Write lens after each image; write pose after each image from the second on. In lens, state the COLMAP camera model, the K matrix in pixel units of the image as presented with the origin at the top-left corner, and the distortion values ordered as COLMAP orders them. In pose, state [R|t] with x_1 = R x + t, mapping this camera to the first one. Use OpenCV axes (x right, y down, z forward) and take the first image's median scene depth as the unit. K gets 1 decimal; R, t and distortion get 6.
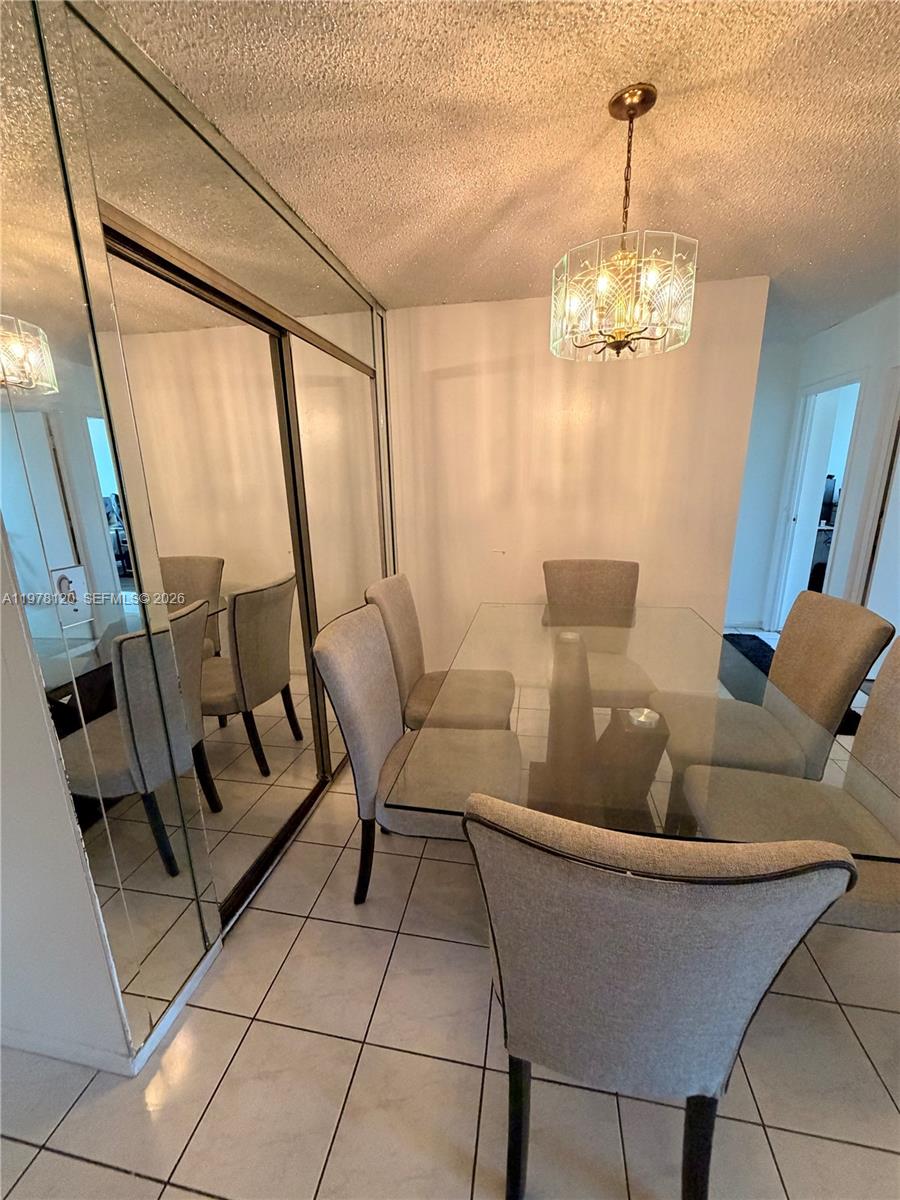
lens RADIAL K [[477.4, 0, 450.8], [0, 477.4, 597.8], [0, 0, 1]] dist [-0.000760, 0.000154]
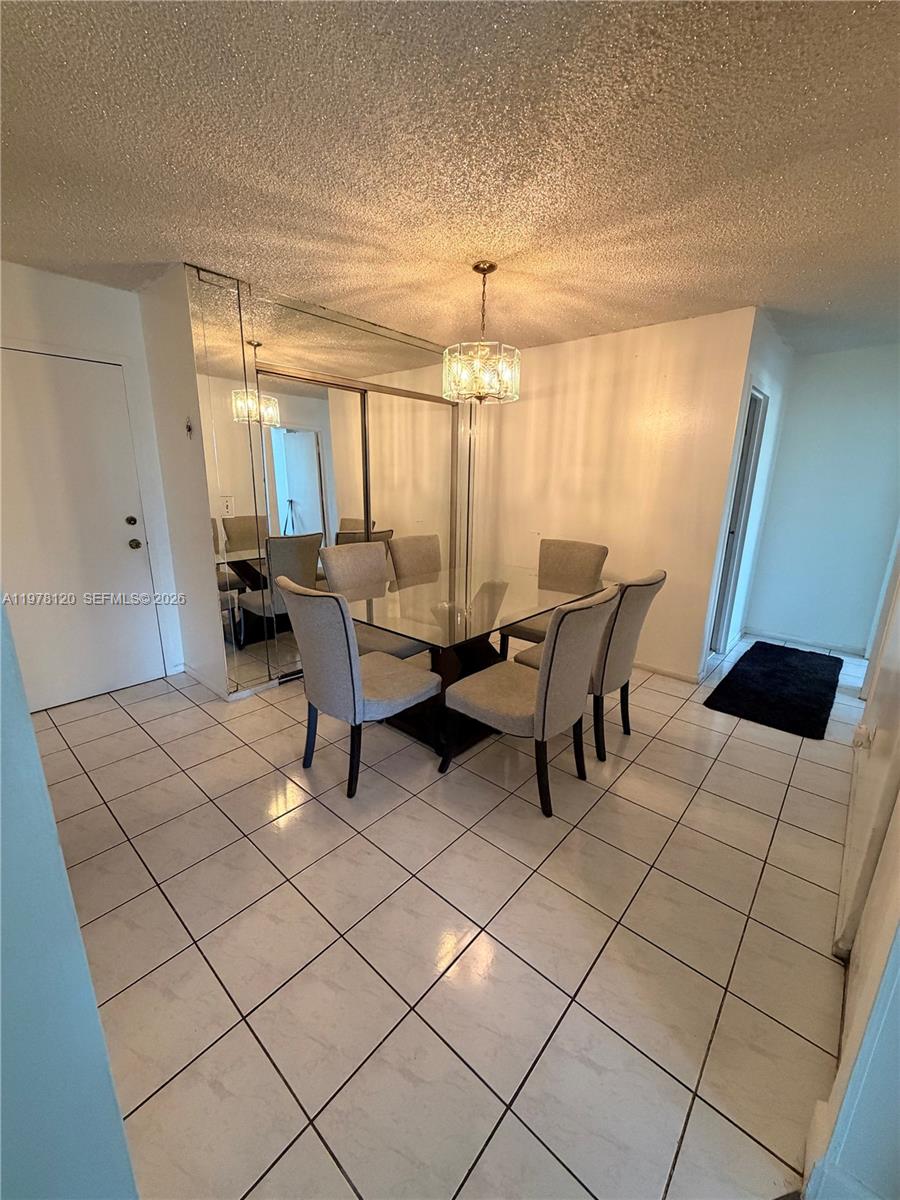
lens RADIAL K [[477.4, 0, 450.8], [0, 477.4, 597.8], [0, 0, 1]] dist [-0.000760, 0.000154]
pose [[0.853716, 0.162063, -0.494878, 0.636674], [-0.161790, 0.985855, 0.043744, 0.065384], [0.494967, 0.042721, 0.867861, -0.269613]]
